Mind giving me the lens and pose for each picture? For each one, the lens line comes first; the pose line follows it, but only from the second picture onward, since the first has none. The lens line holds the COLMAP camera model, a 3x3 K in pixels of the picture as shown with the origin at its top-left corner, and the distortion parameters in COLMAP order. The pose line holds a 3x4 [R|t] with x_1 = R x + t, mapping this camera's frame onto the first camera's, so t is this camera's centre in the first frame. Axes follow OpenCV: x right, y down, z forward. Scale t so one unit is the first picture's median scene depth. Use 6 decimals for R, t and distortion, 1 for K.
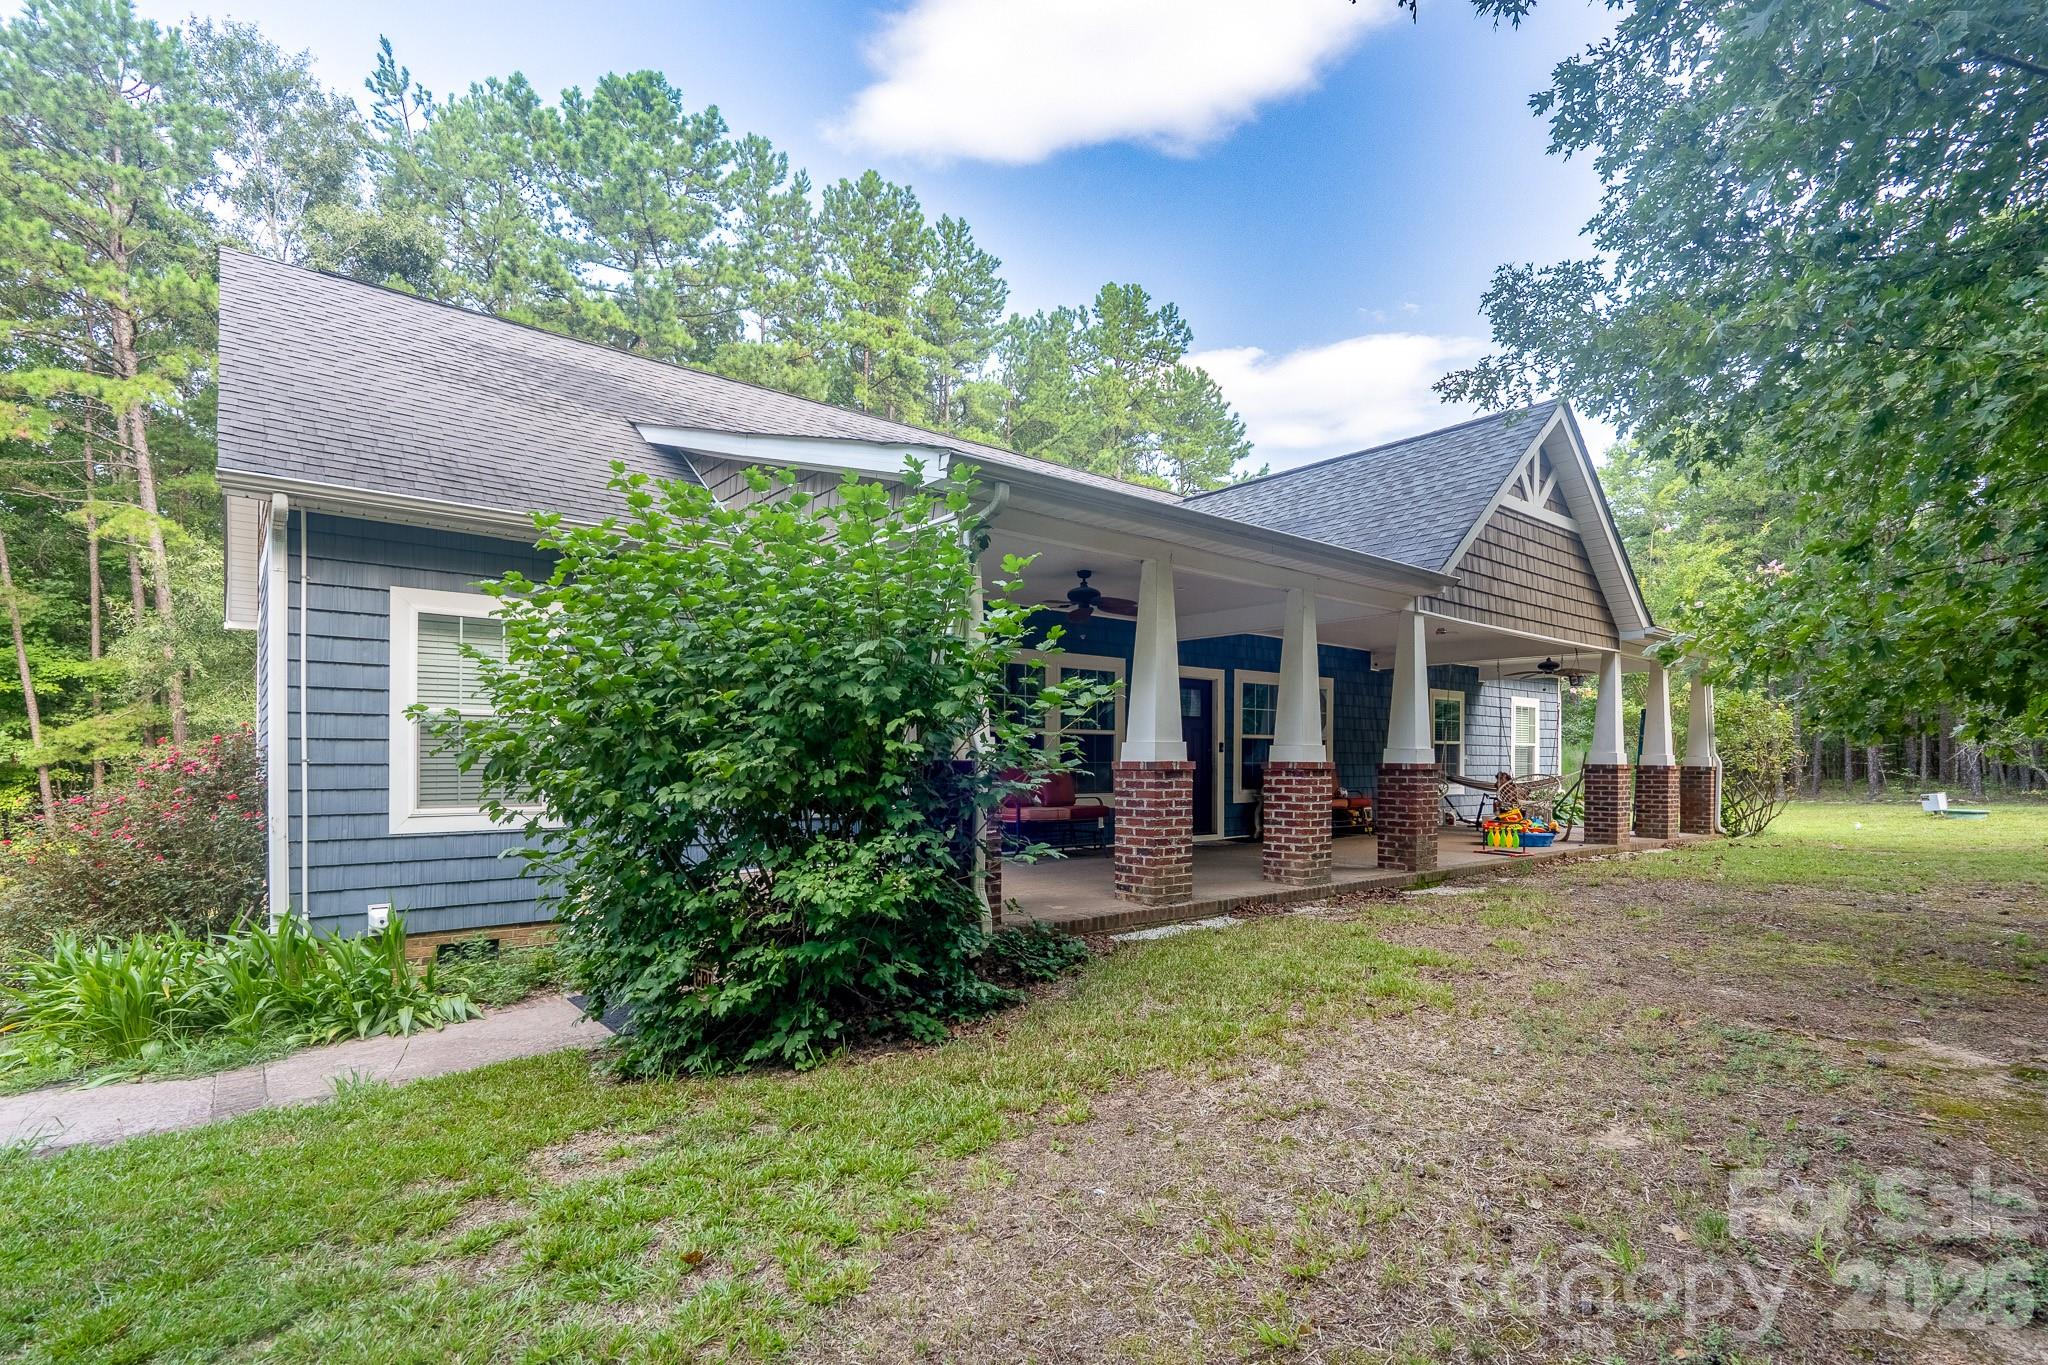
lens RADIAL K [[942.5, 0, 1042.5], [0, 942.5, 741.4], [0, 0, 1]] dist [-0.003325, 0.001156]
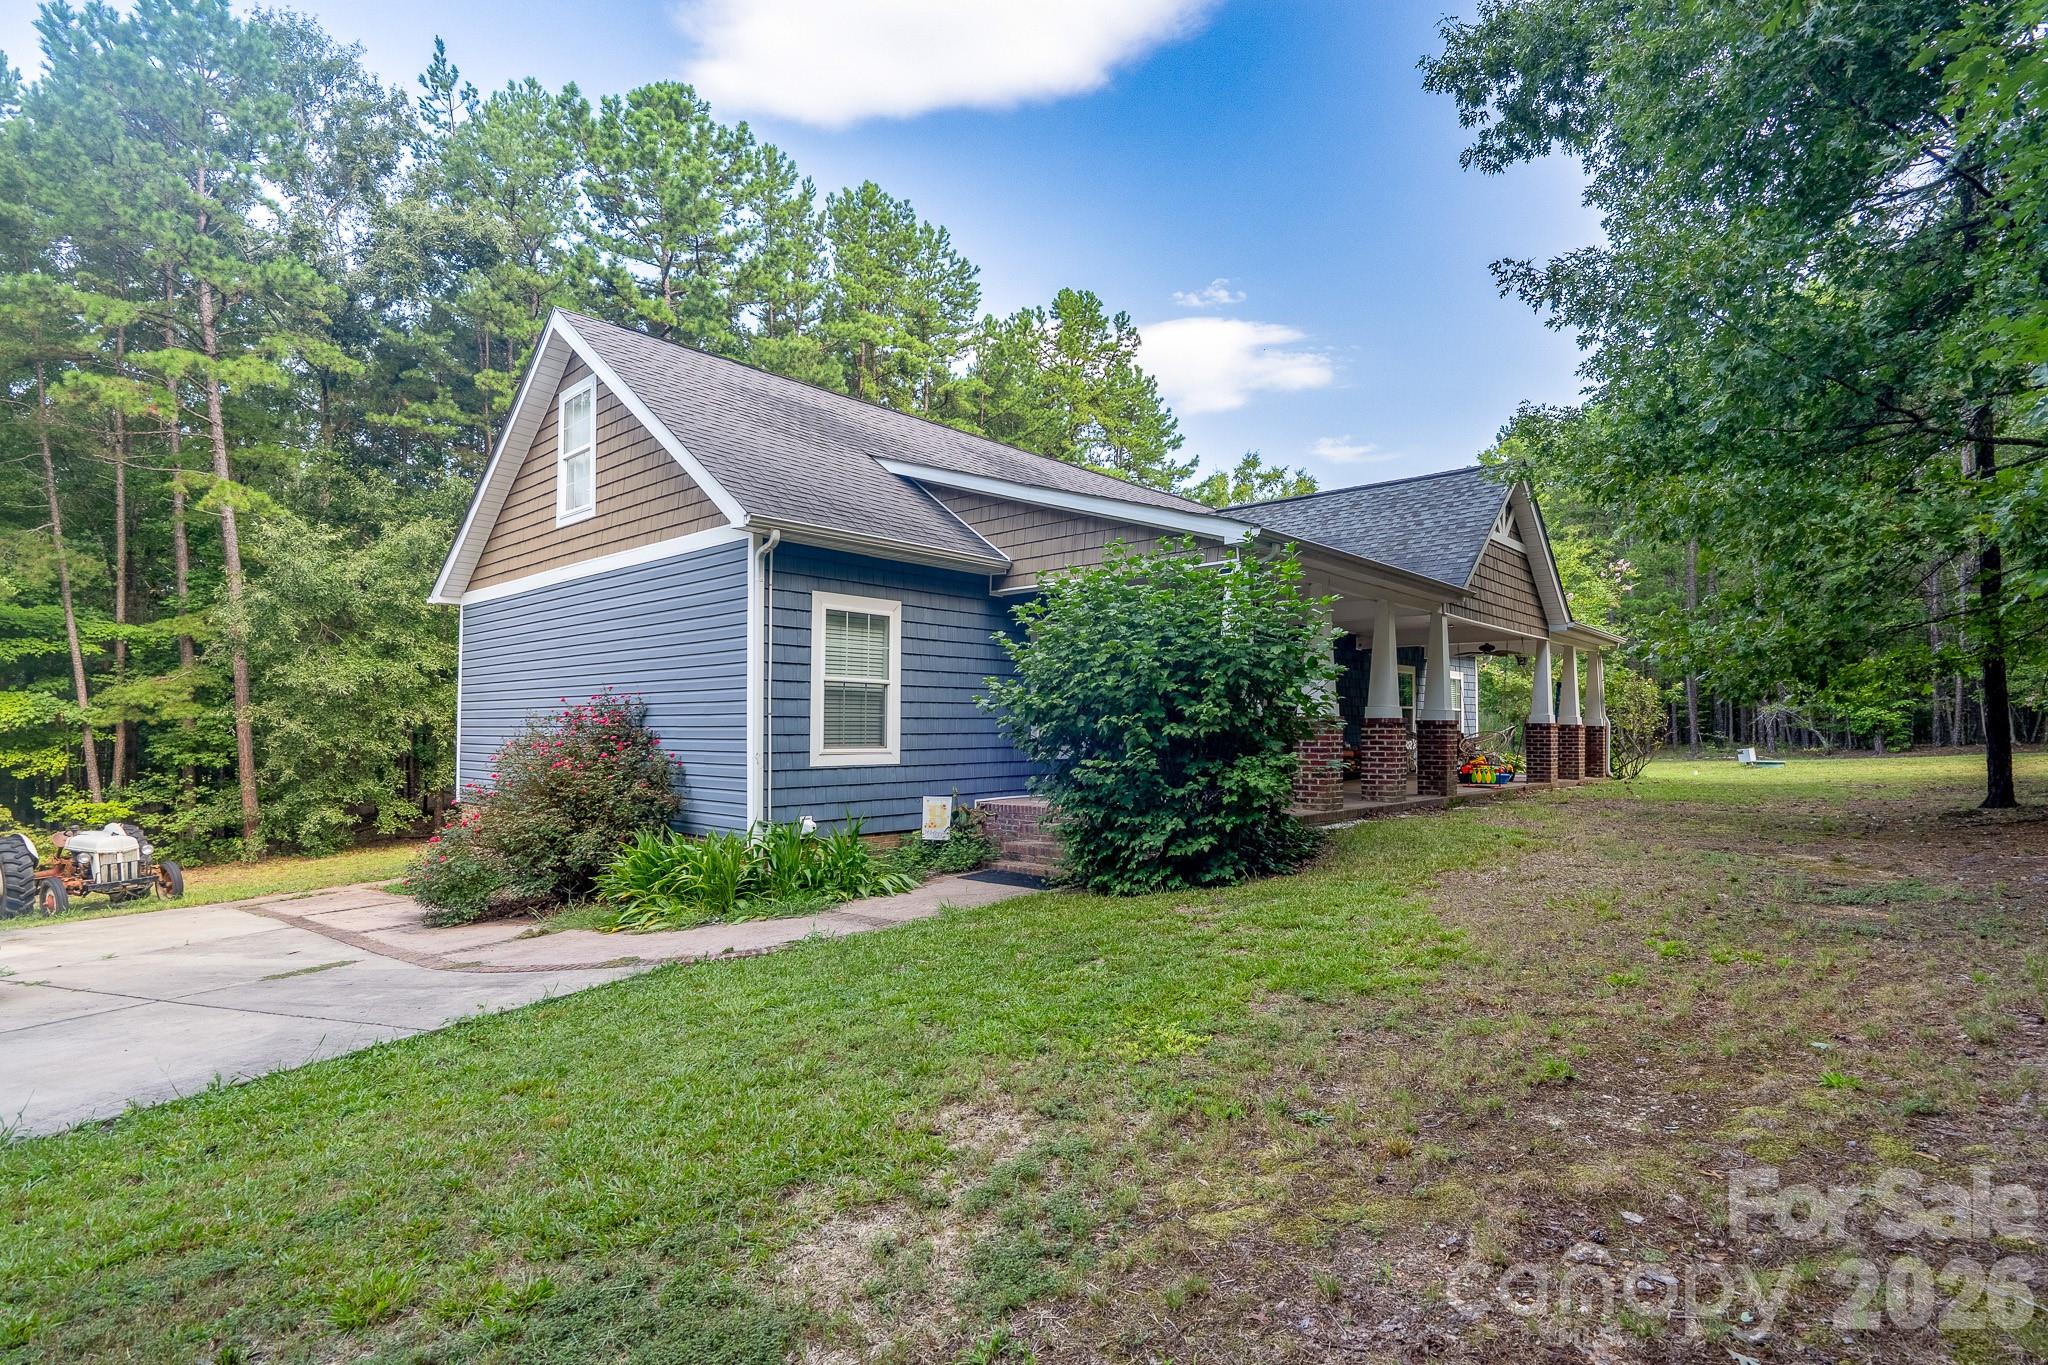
lens RADIAL K [[986.3, 0, 1032.6], [0, 986.3, 681.0], [0, 0, 1]] dist [-0.005236, 0.001539]
pose [[0.989054, 0.007163, 0.147383, -0.214743], [-0.003018, 0.999594, -0.028327, 0.003969], [-0.147526, 0.027572, 0.988674, -0.186737]]
